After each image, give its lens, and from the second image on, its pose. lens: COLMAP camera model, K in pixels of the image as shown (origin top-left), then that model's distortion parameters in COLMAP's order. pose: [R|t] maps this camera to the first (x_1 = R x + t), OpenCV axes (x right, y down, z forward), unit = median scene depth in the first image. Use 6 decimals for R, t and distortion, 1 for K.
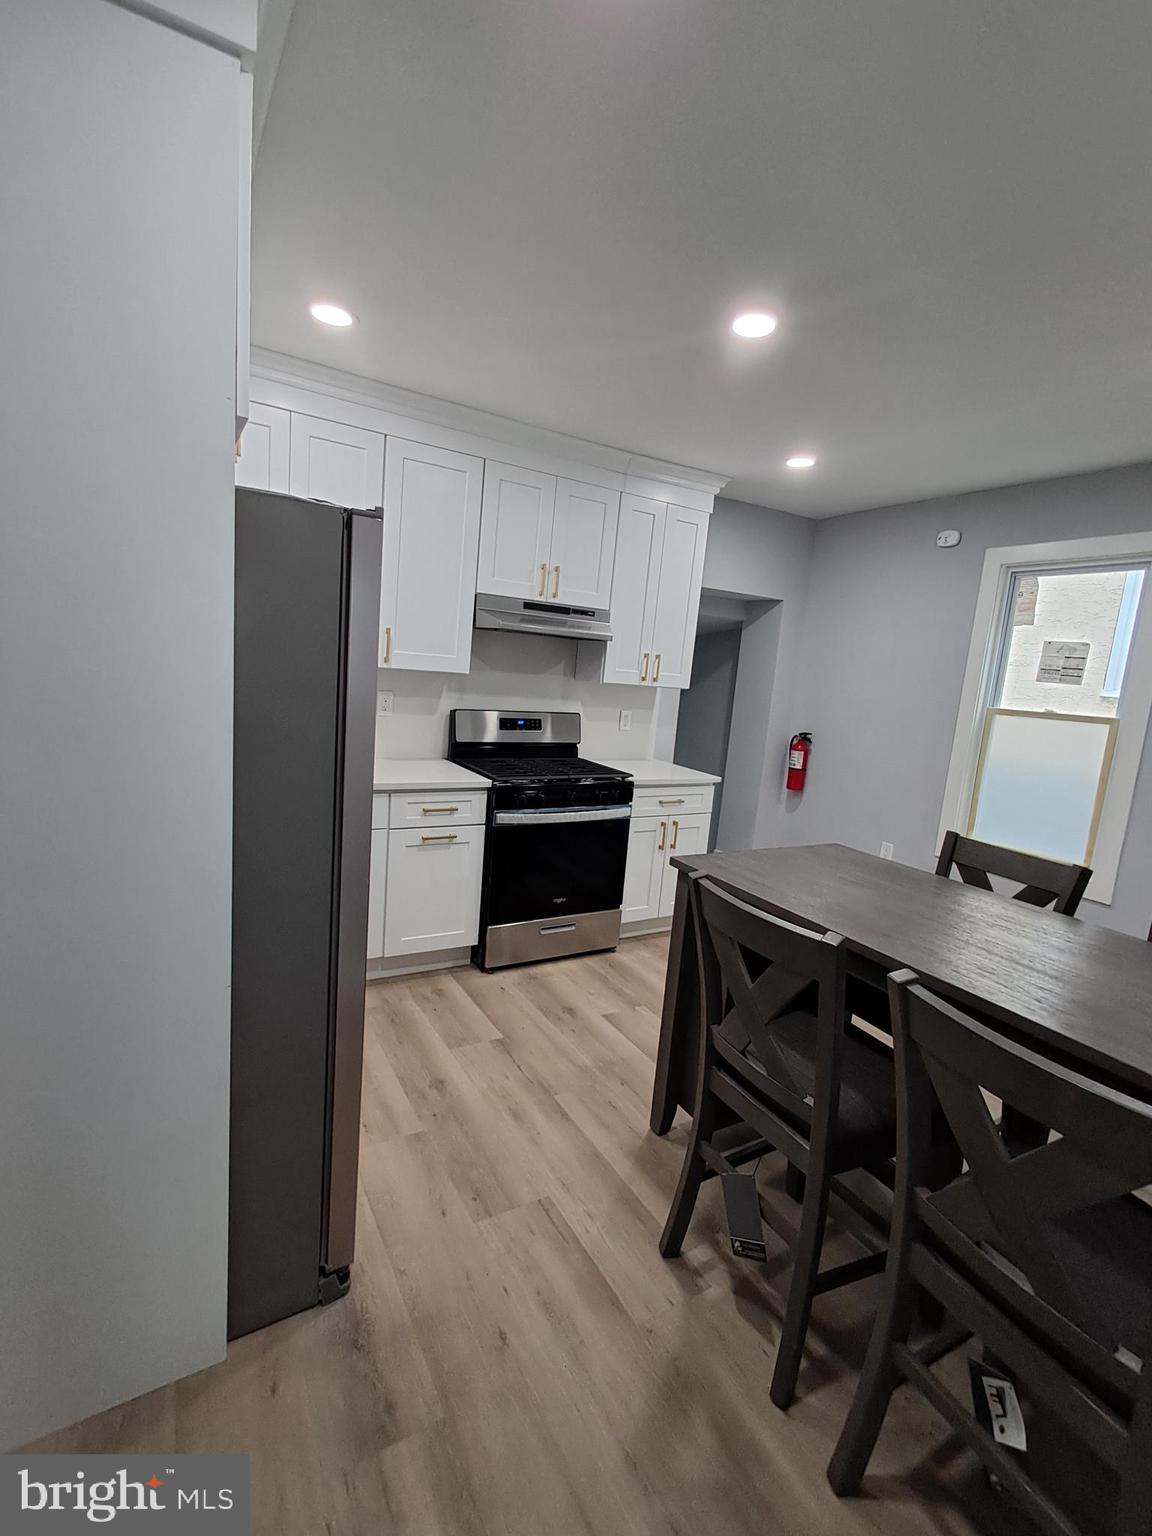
lens RADIAL K [[700.9, 0, 566.7], [0, 700.9, 770.4], [0, 0, 1]] dist [-0.008265, 0.016124]
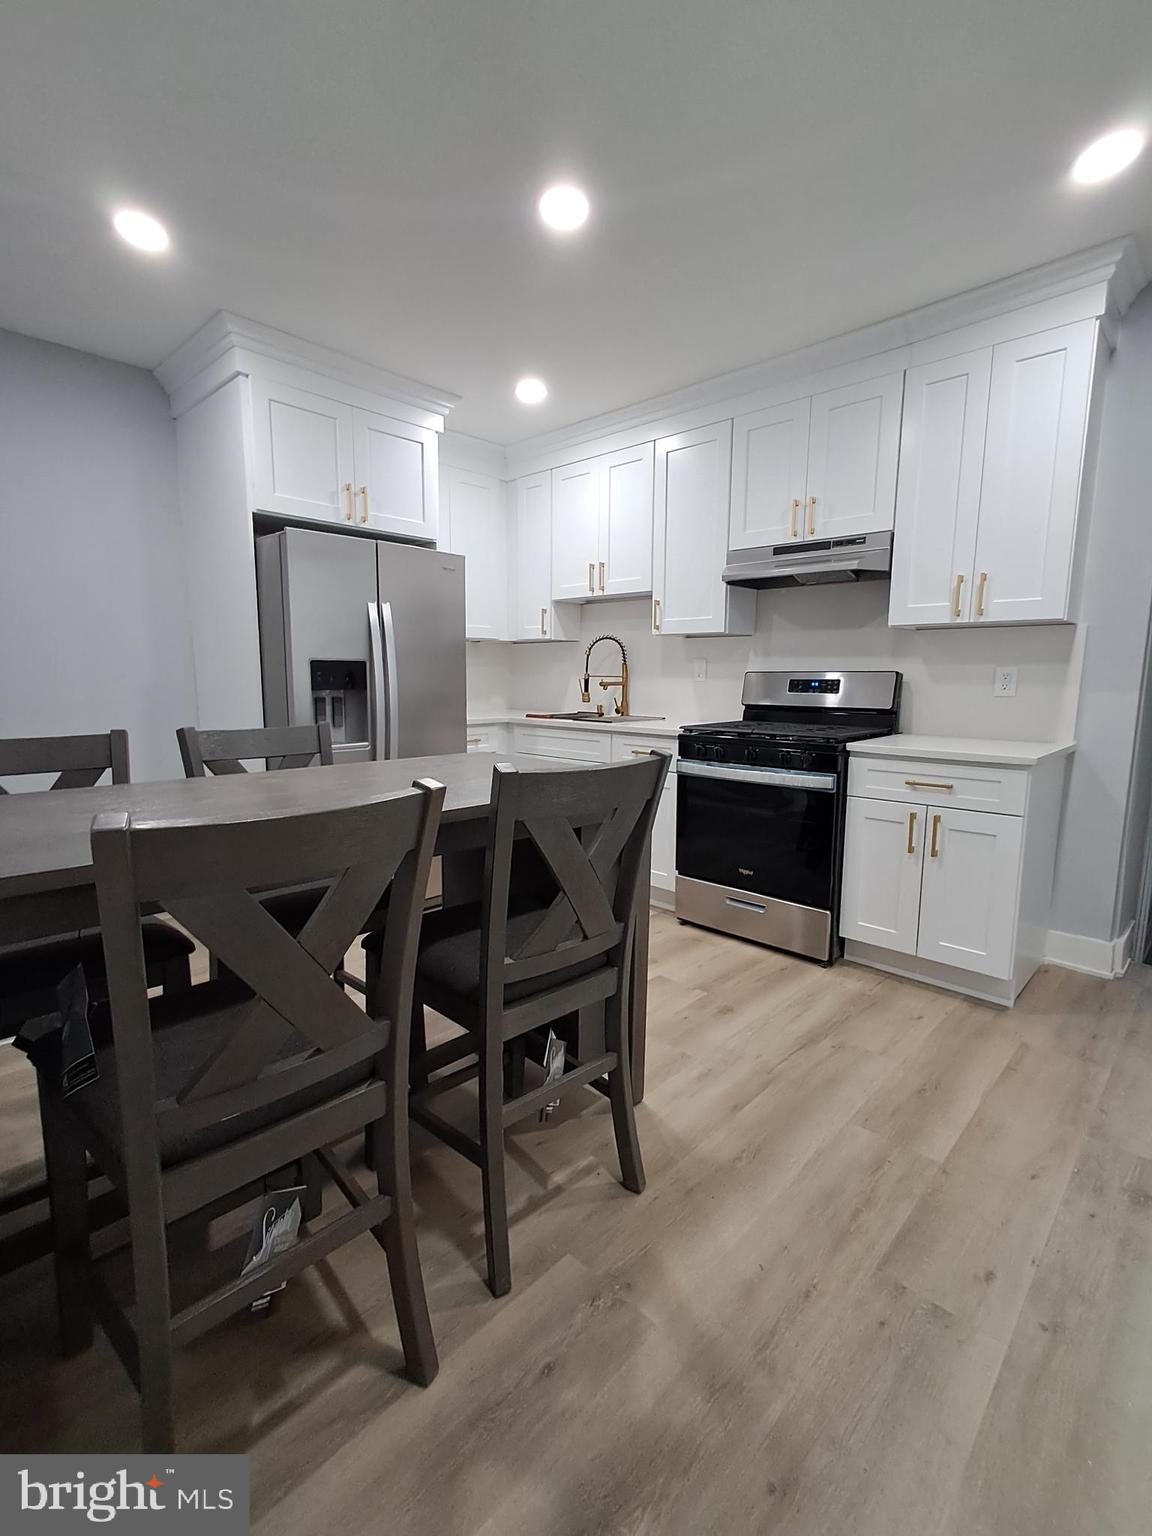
lens RADIAL K [[687.6, 0, 576.0], [0, 687.6, 768.0], [0, 0, 1]] dist [0.000310, 0.014701]
pose [[0.268573, 0.051479, -0.961883, 0.701595], [-0.137409, 0.990406, 0.014639, 0.066002], [0.953408, 0.128239, 0.273070, 0.494153]]
